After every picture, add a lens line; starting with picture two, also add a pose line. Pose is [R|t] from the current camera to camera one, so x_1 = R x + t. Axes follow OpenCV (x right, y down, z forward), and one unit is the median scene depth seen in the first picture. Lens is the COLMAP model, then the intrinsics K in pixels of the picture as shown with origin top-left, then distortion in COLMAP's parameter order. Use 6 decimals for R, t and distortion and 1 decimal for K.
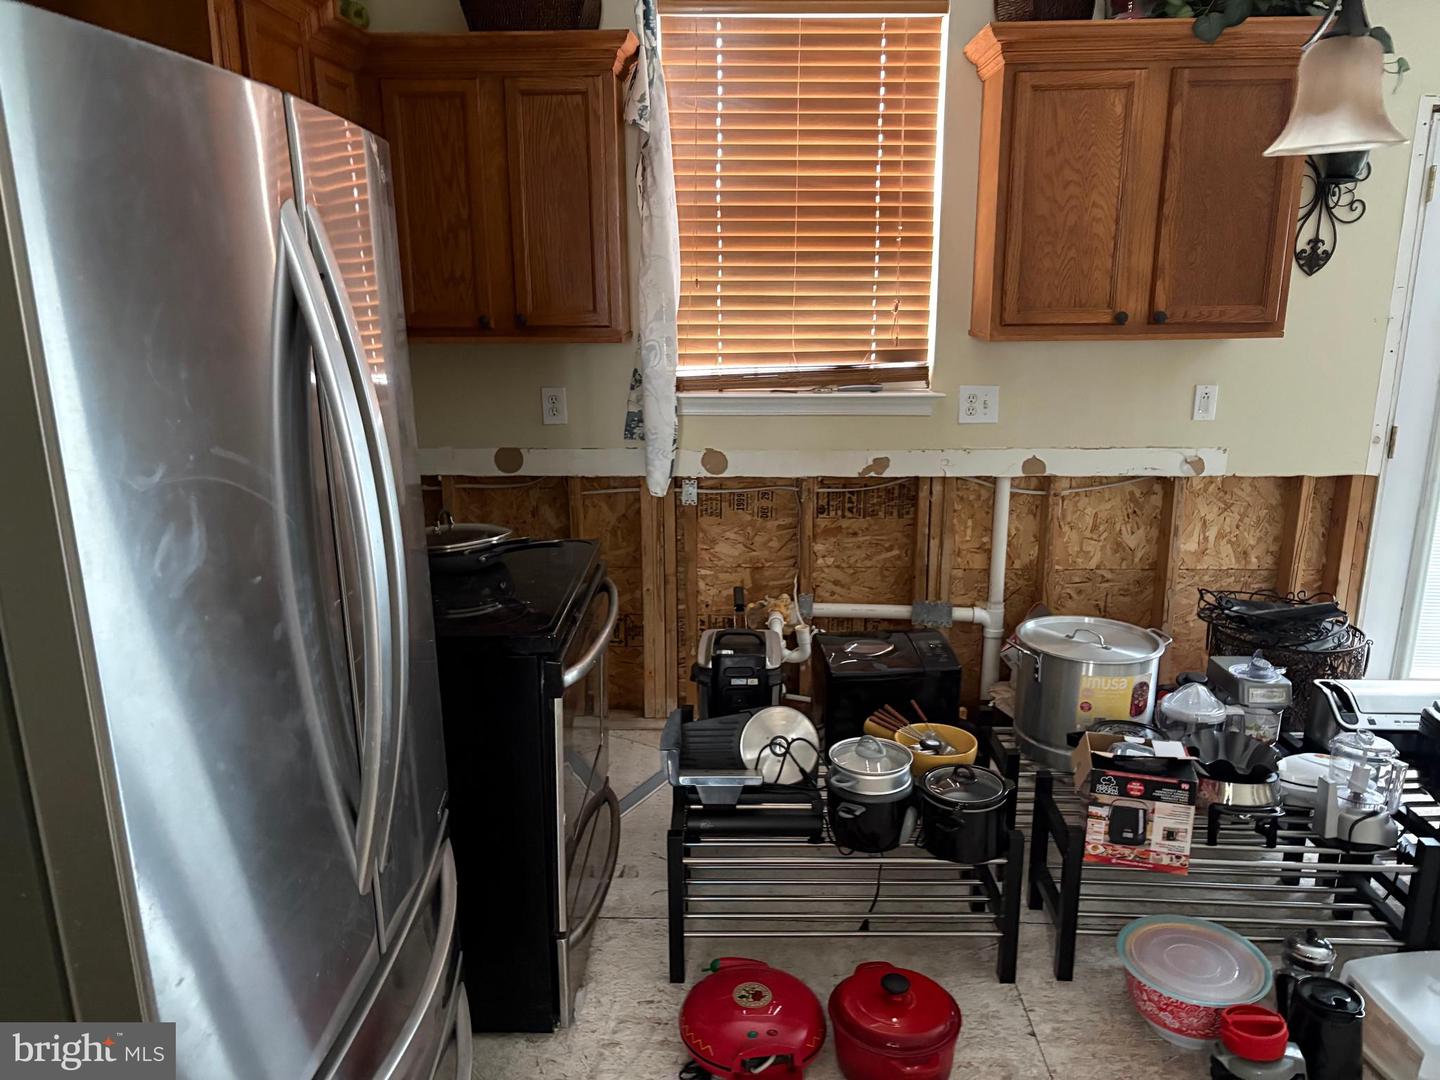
lens RADIAL K [[1101.2, 0, 714.3], [0, 1101.2, 546.5], [0, 0, 1]] dist [0.047902, -0.036334]
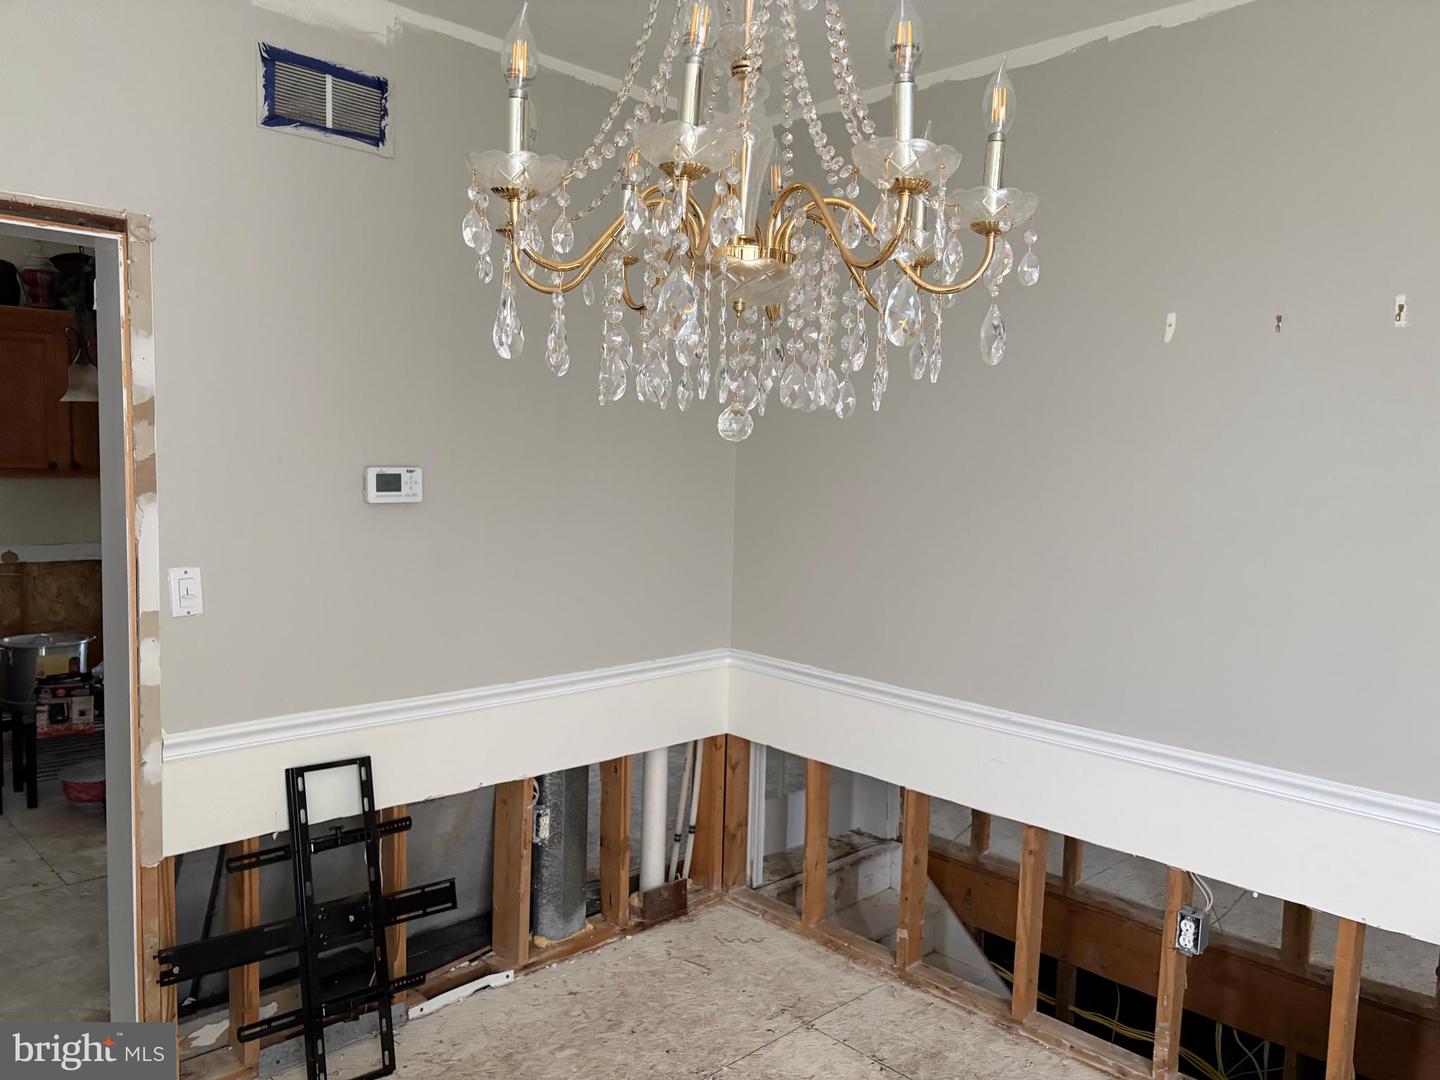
lens RADIAL K [[1101.2, 0, 717.5], [0, 1101.2, 547.8], [0, 0, 1]] dist [0.047902, -0.036334]
pose [[0.700487, -0.035341, 0.712789, -0.201079], [0.138478, 0.986521, -0.087176, 0.277221], [-0.700101, 0.159771, 0.695940, -1.181198]]
